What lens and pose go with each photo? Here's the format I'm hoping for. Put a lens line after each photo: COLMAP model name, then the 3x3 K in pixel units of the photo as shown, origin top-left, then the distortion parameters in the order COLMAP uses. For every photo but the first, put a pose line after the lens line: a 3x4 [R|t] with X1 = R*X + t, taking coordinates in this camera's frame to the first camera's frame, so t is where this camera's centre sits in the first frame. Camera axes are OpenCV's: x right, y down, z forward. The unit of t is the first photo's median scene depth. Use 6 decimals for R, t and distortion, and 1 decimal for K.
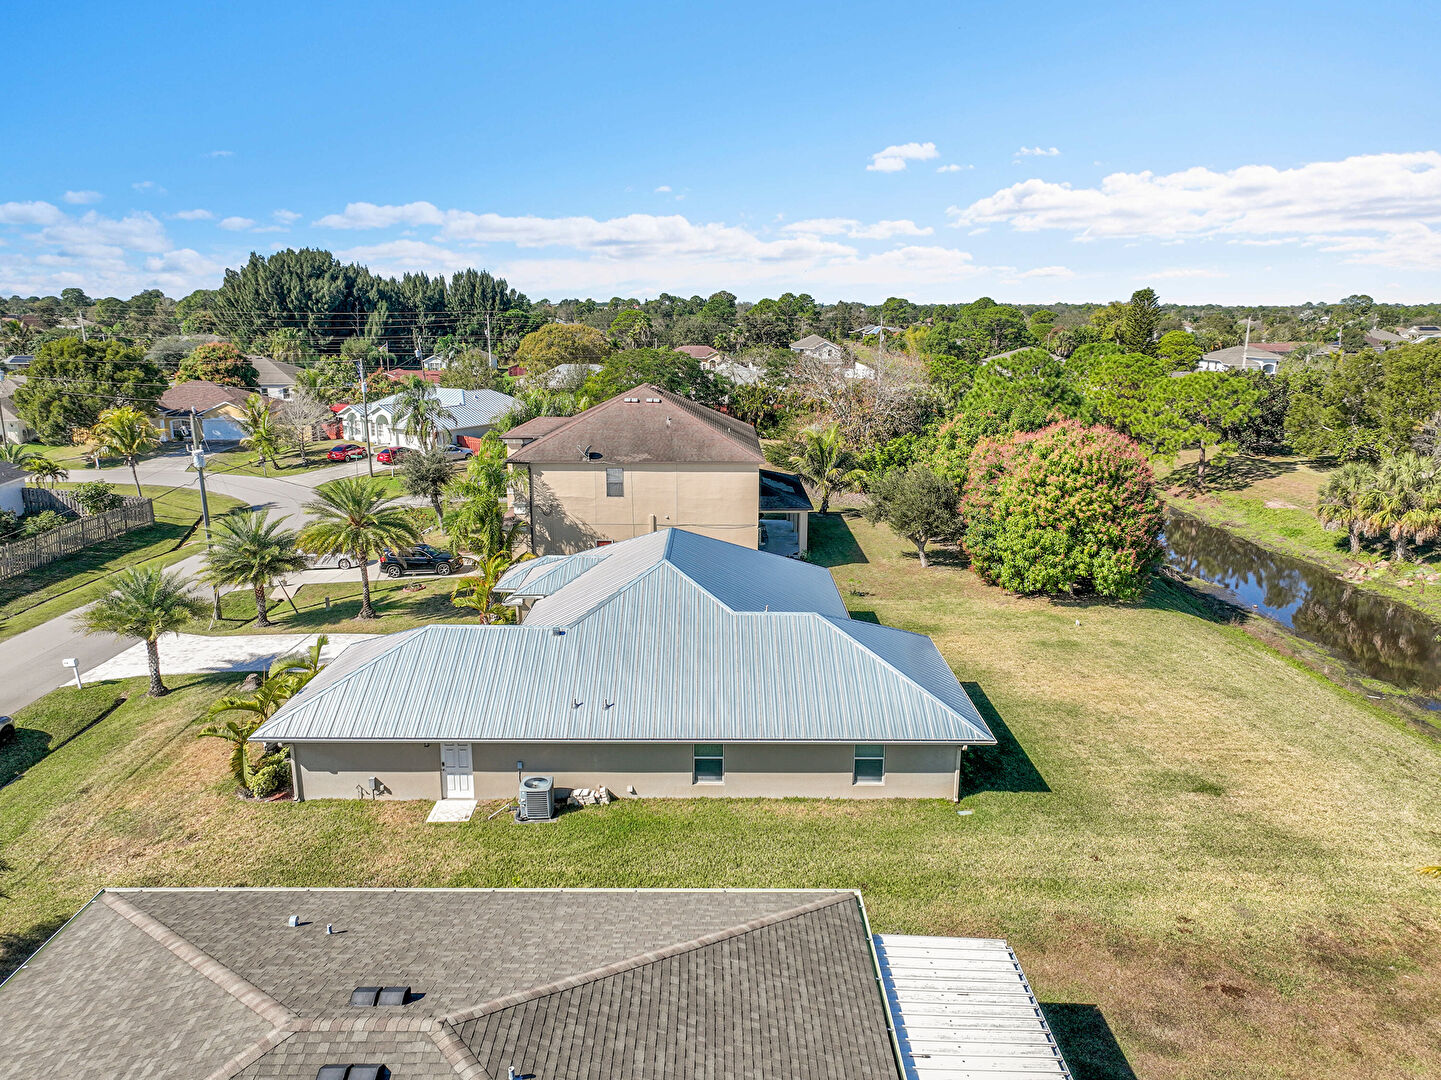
lens RADIAL K [[1012.6, 0, 718.1], [0, 1012.6, 534.1], [0, 0, 1]] dist [0.004166, 0.008003]
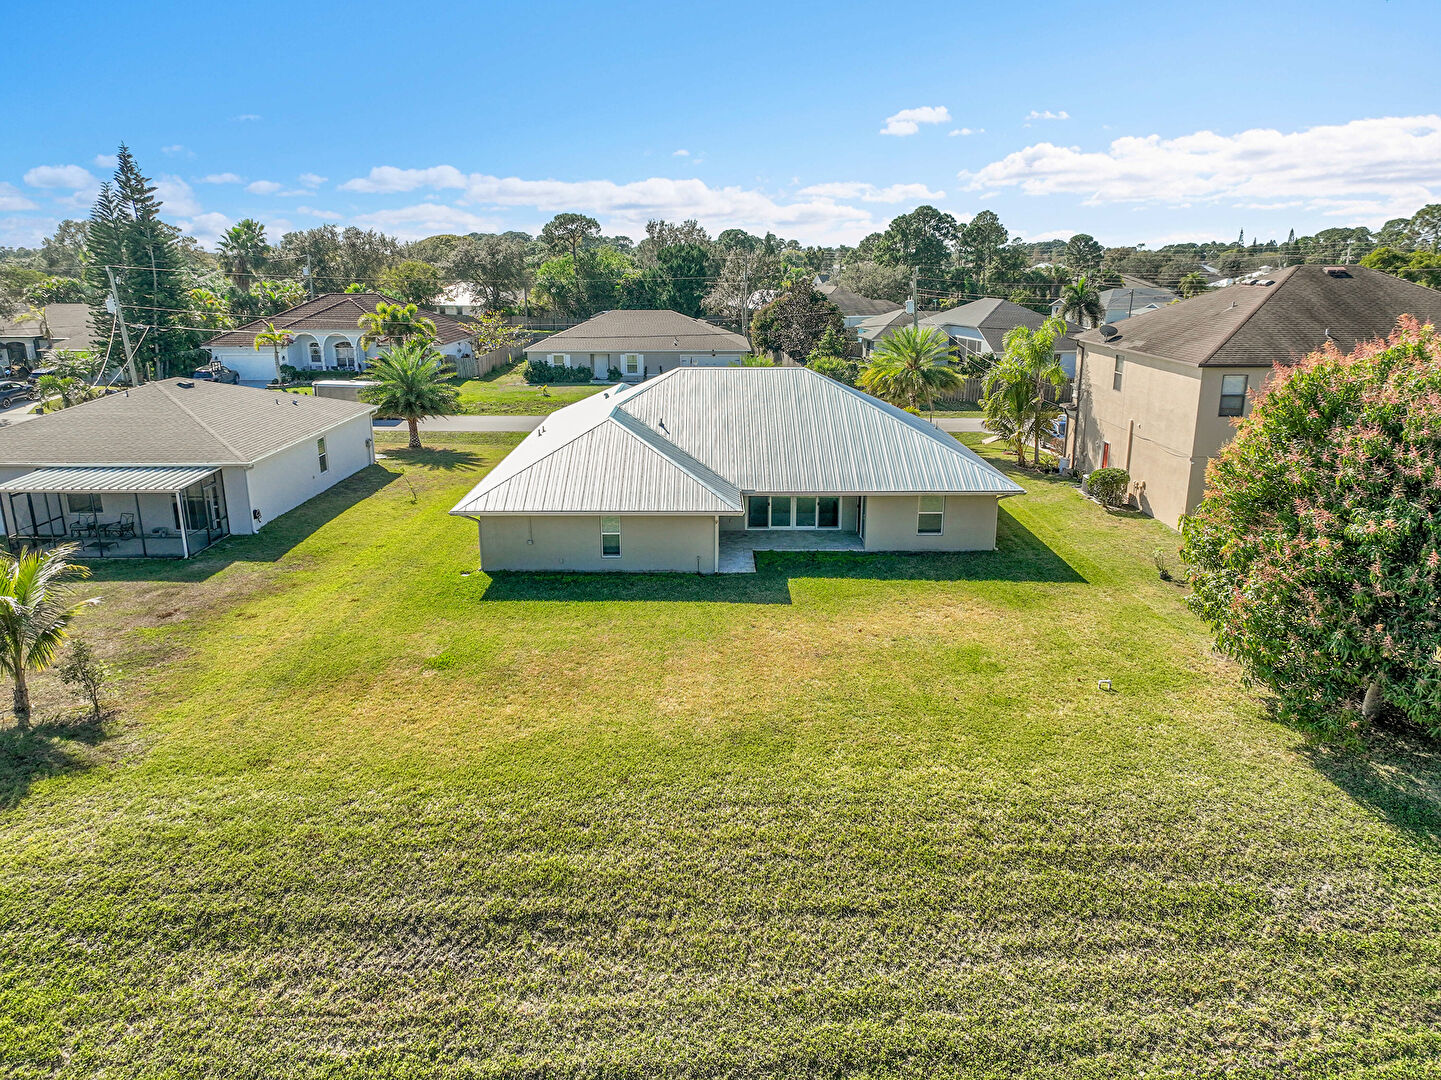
lens RADIAL K [[1008.6, 0, 719.0], [0, 1008.6, 543.6], [0, 0, 1]] dist [0.000899, 0.009638]
pose [[0.000697, 0.265678, -0.964062, 0.804075], [-0.217315, 0.941063, 0.259182, -0.069208], [0.976101, 0.209324, 0.058392, 0.730201]]
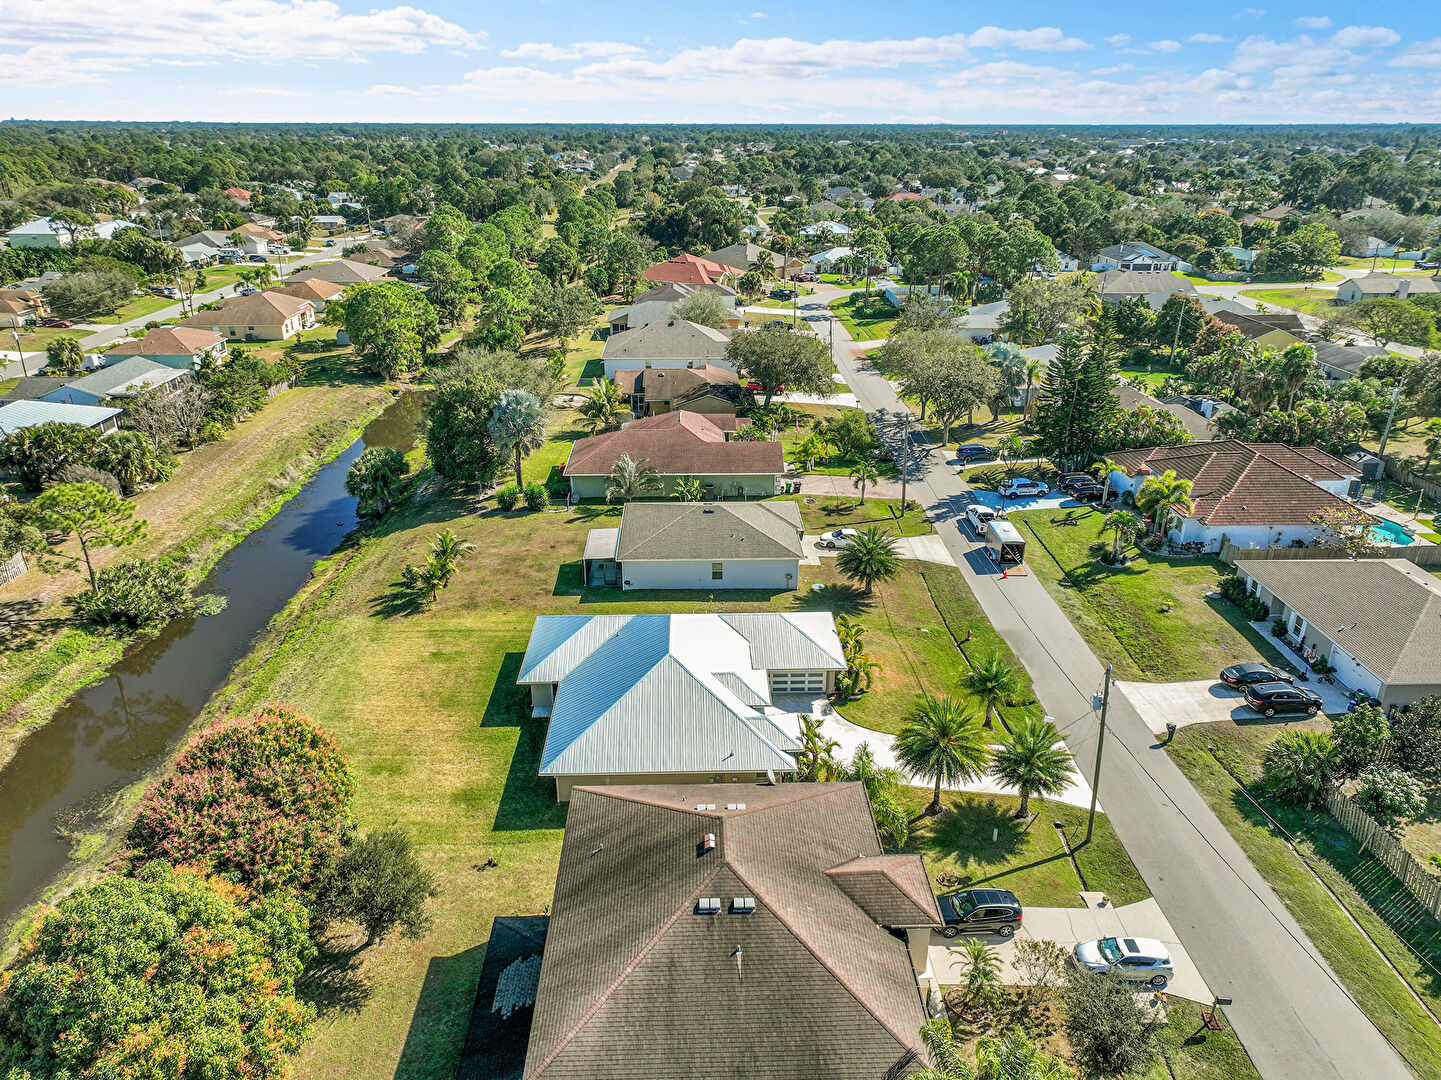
lens RADIAL K [[1012.6, 0, 718.1], [0, 1012.6, 534.1], [0, 0, 1]] dist [0.004166, 0.008003]
pose [[-0.999623, 0.002101, -0.027391, -0.063128], [-0.013882, 0.821759, 0.569667, -0.836154], [0.023706, 0.569832, -0.821419, 1.759844]]
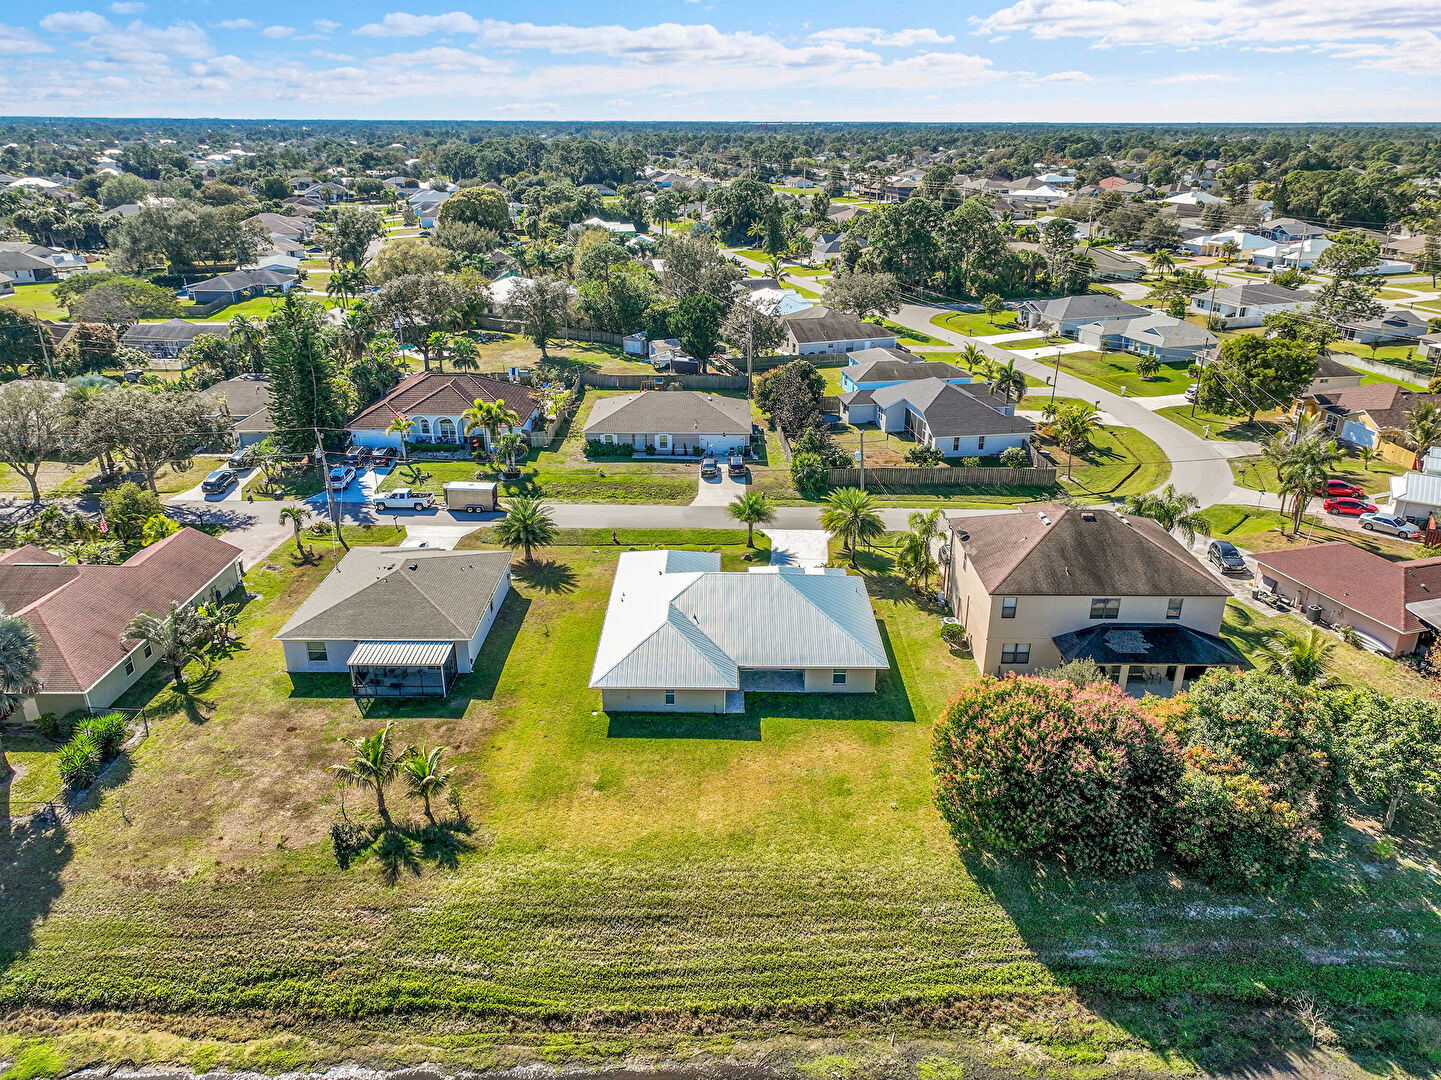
lens RADIAL K [[1001.1, 0, 718.2], [0, 1001.1, 553.2], [0, 0, 1]] dist [0.004797, -0.003023]
pose [[-0.011444, 0.390540, -0.920515, 1.278246], [-0.220987, 0.896825, 0.383236, -0.564259], [0.975210, 0.207808, 0.076040, 0.620851]]
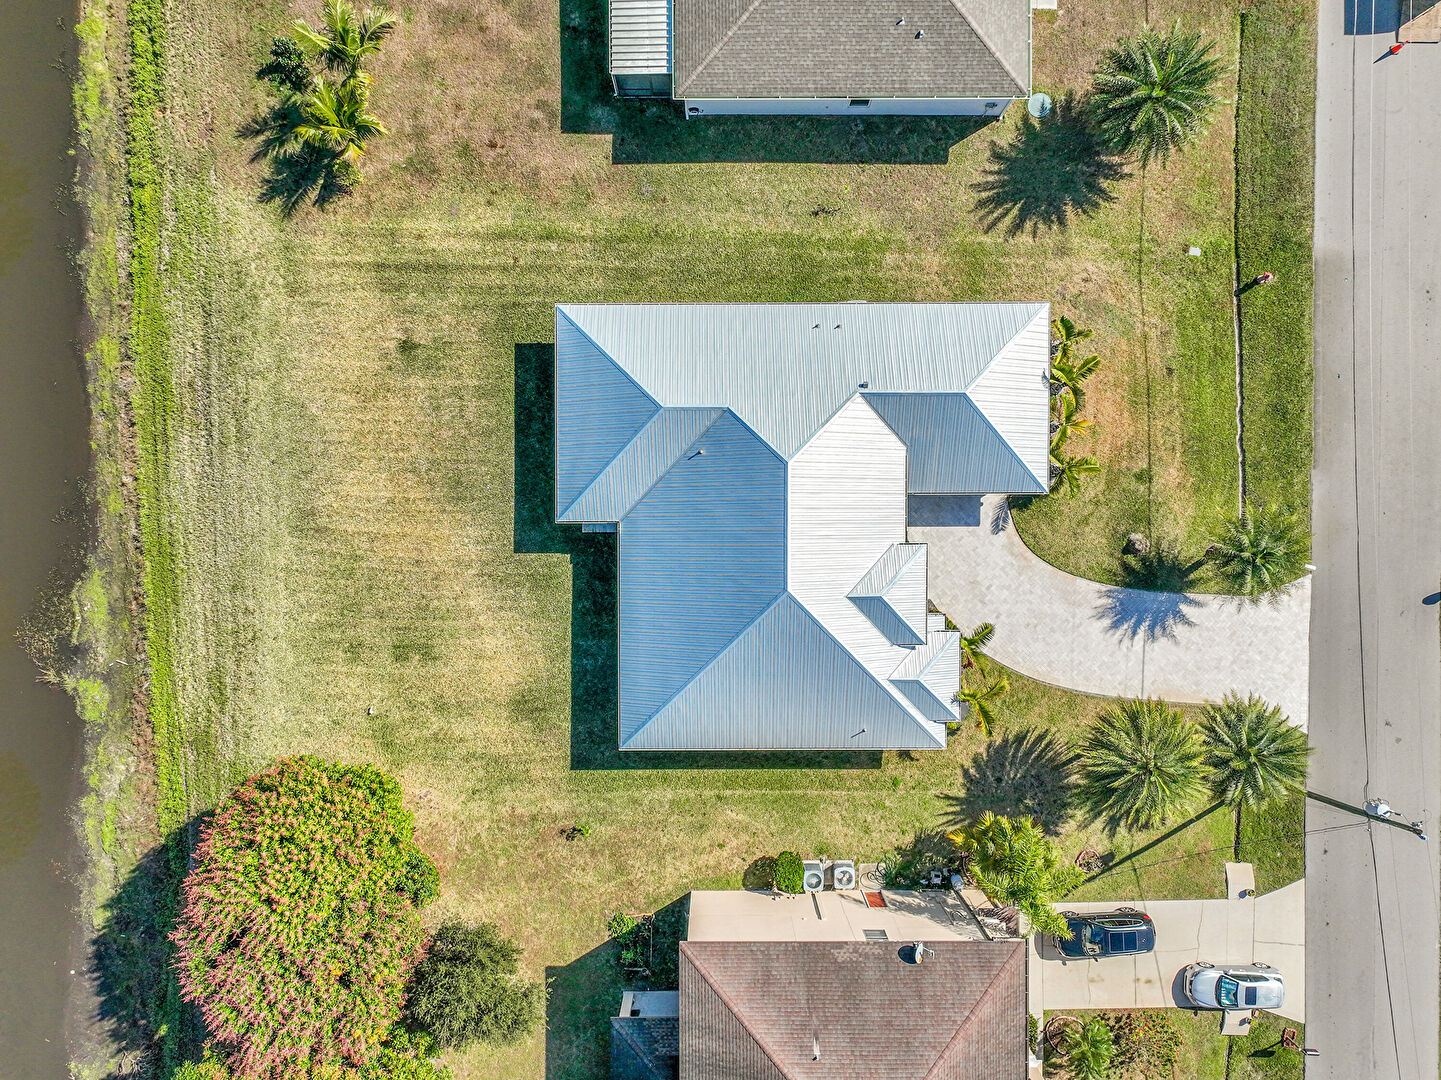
lens RADIAL K [[1012.6, 0, 718.1], [0, 1012.6, 534.1], [0, 0, 1]] dist [0.004166, 0.008003]
pose [[-0.999961, -0.001708, -0.008642, 0.027268], [-0.008010, -0.232197, 0.972636, -0.797775], [-0.003668, 0.972667, 0.232174, 0.581472]]
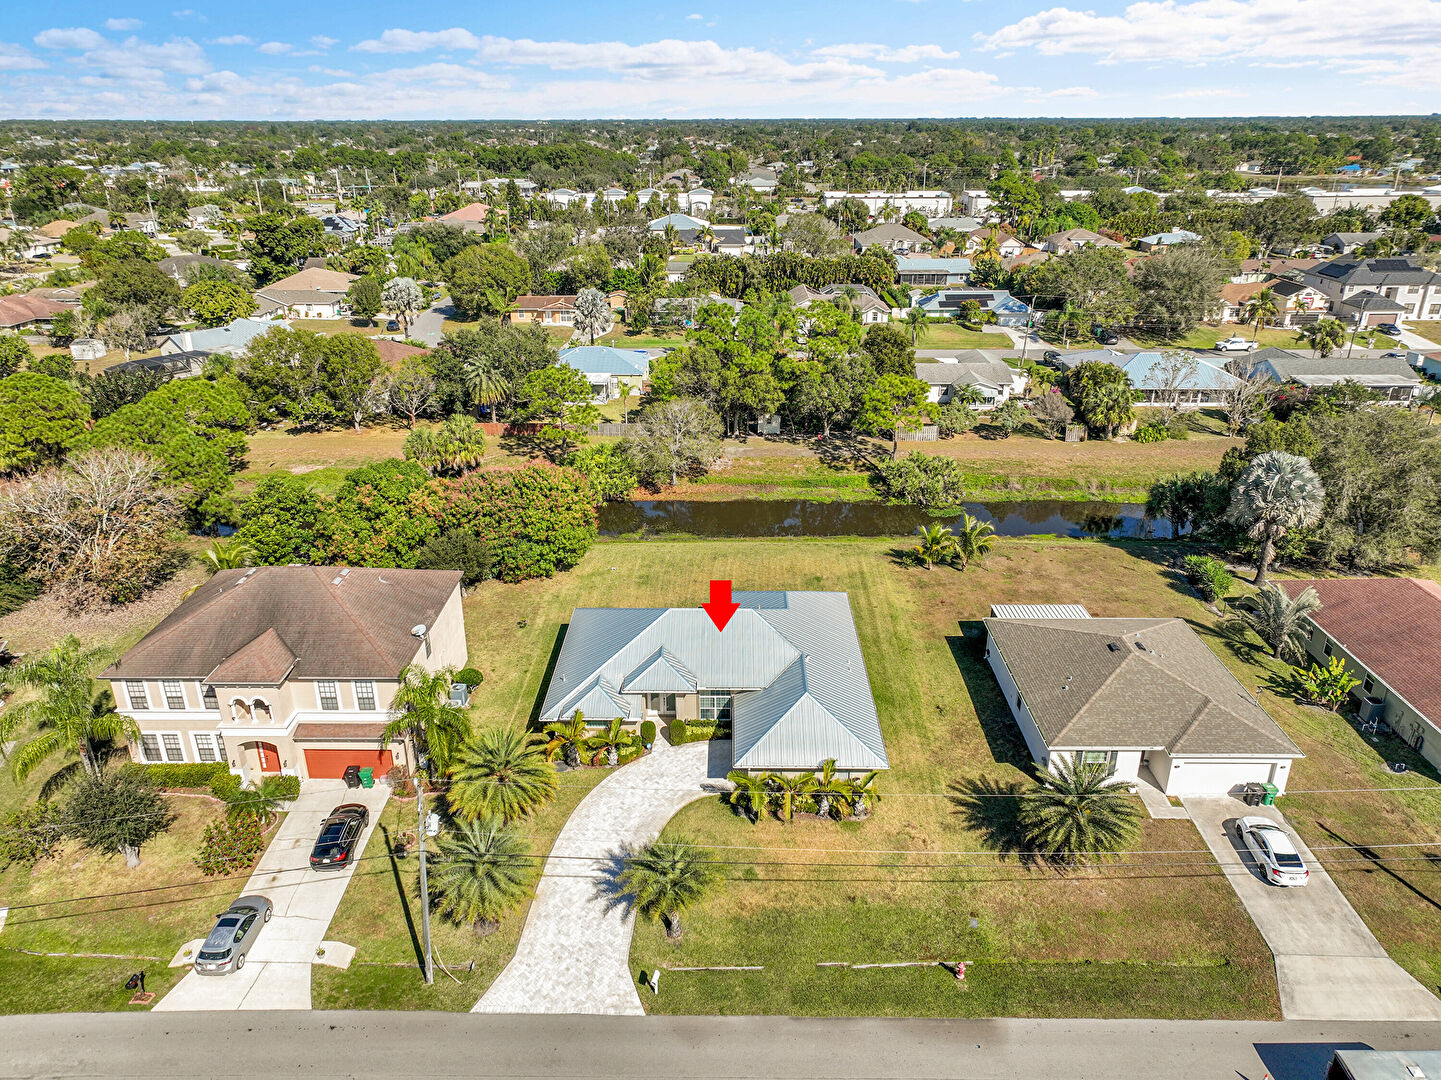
lens RADIAL K [[1001.1, 0, 718.2], [0, 1001.1, 553.2], [0, 0, 1]] dist [0.004797, -0.003023]
pose [[0.016608, -0.403980, 0.914617, -1.169792], [0.221356, 0.893530, 0.390647, -0.550879], [-0.975052, 0.195968, 0.104263, 0.611298]]
